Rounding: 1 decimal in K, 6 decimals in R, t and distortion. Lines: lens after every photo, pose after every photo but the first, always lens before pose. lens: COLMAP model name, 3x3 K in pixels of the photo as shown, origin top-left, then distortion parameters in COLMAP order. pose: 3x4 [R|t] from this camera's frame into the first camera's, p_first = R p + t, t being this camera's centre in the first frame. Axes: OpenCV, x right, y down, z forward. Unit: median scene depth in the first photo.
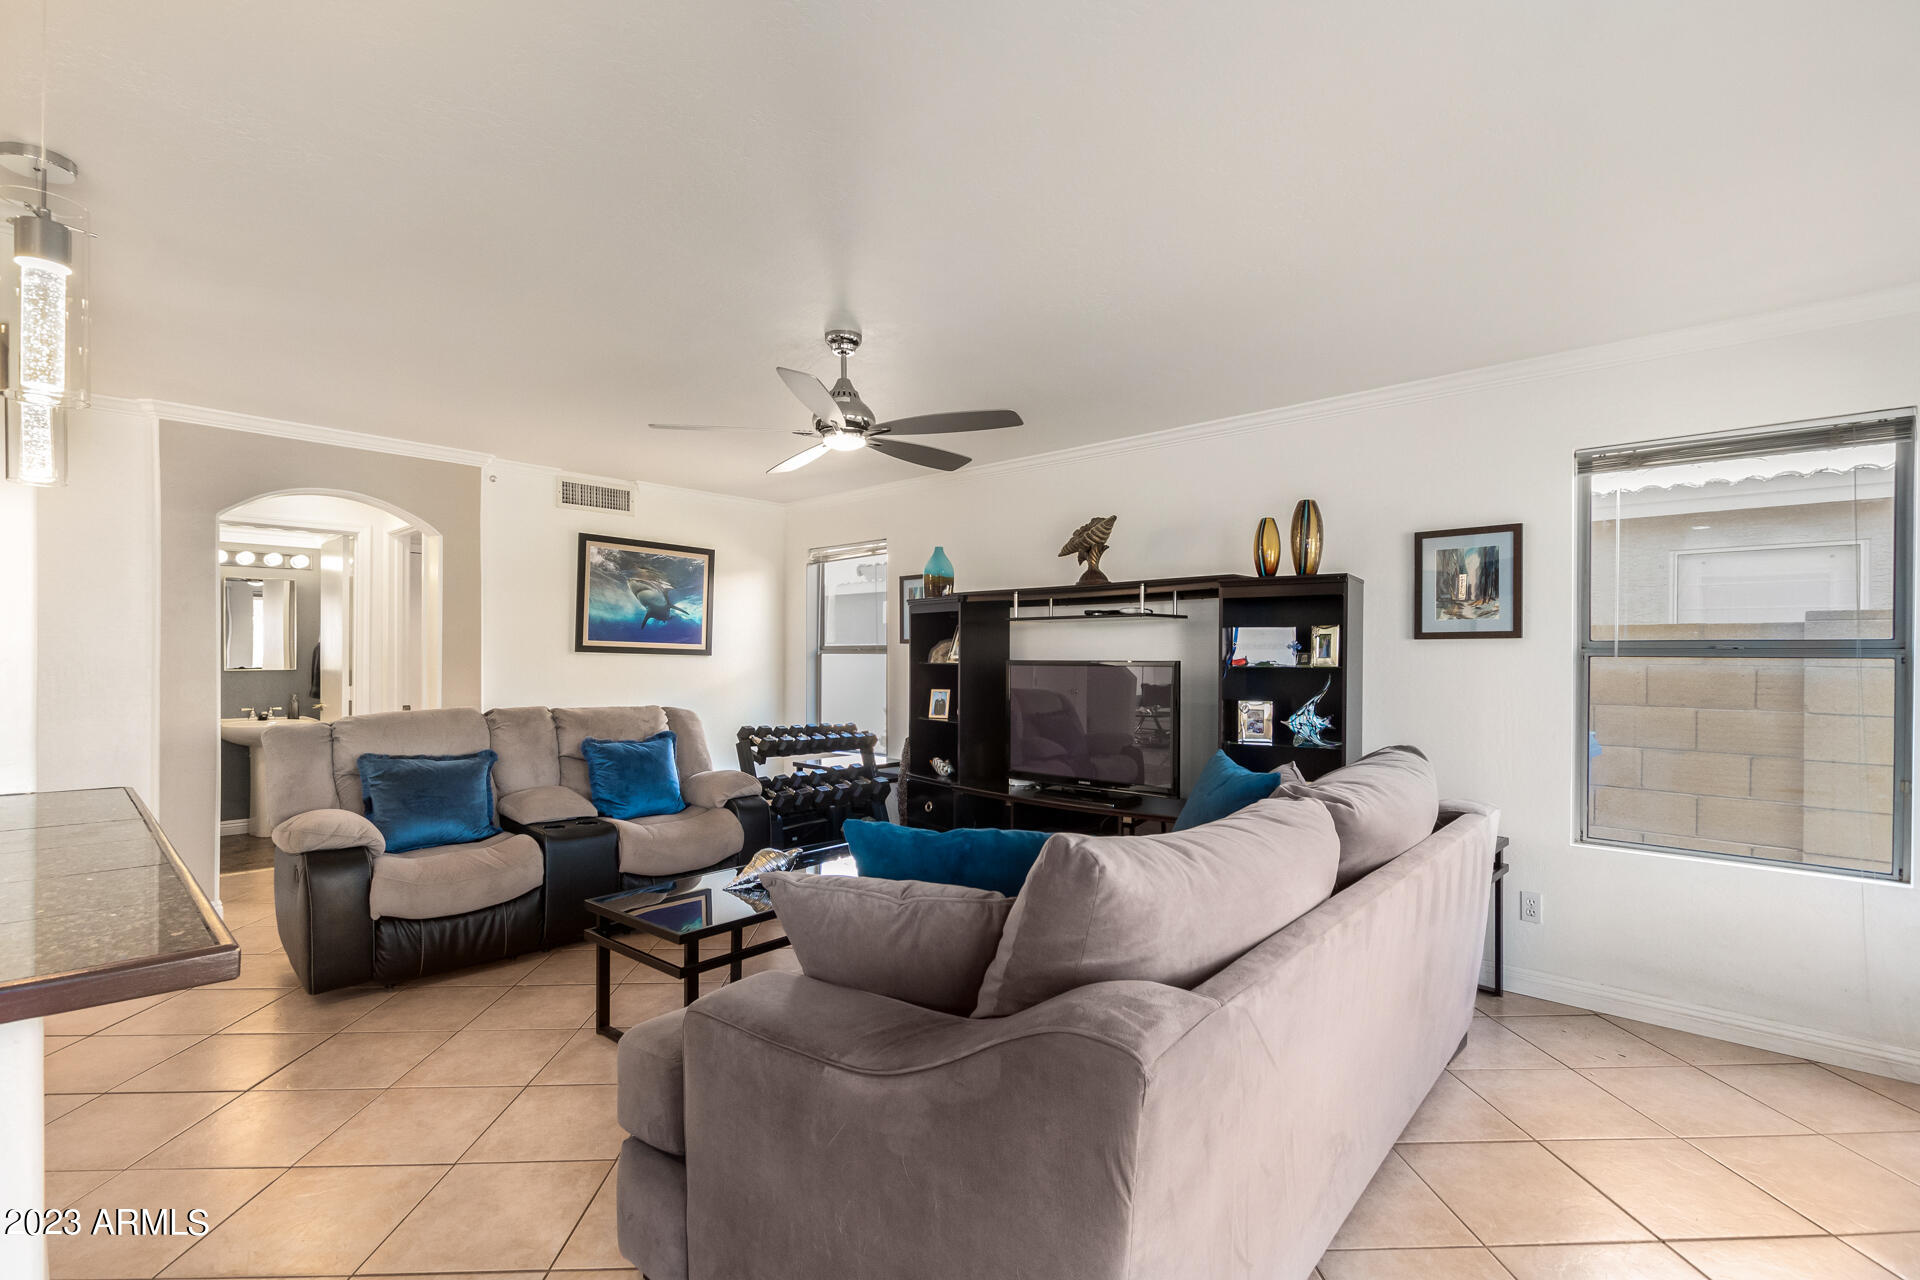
lens RADIAL K [[881.5, 0, 958.3], [0, 881.5, 650.6], [0, 0, 1]] dist [0.001718, 0.000693]
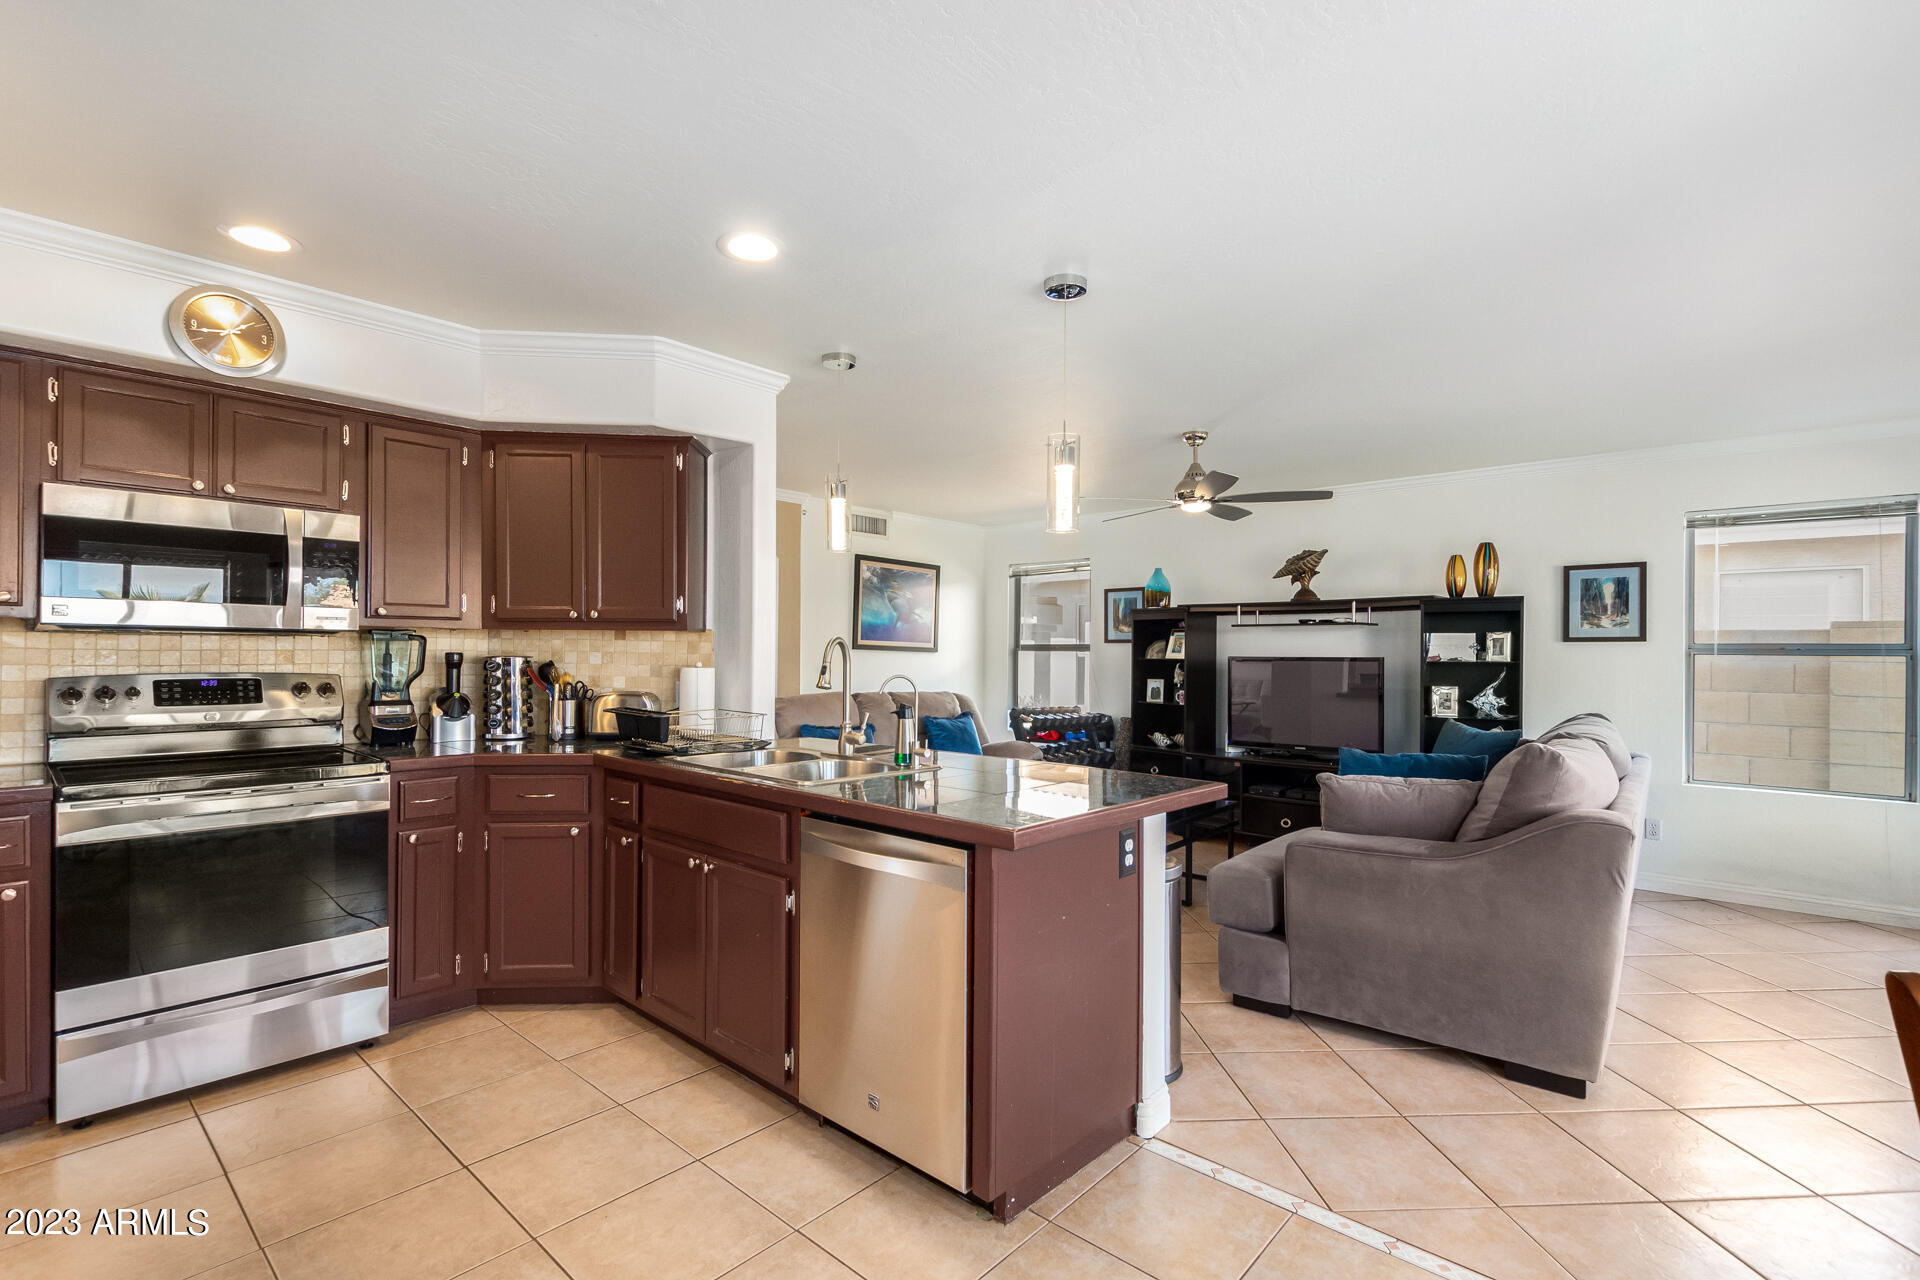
lens RADIAL K [[881.5, 0, 961.7], [0, 881.5, 644.9], [0, 0, 1]] dist [0.001718, 0.000693]
pose [[0.999719, 0.000960, 0.023696, -0.415742], [-0.000940, 0.999999, -0.000867, -0.005421], [-0.023697, 0.000844, 0.999719, -0.335611]]
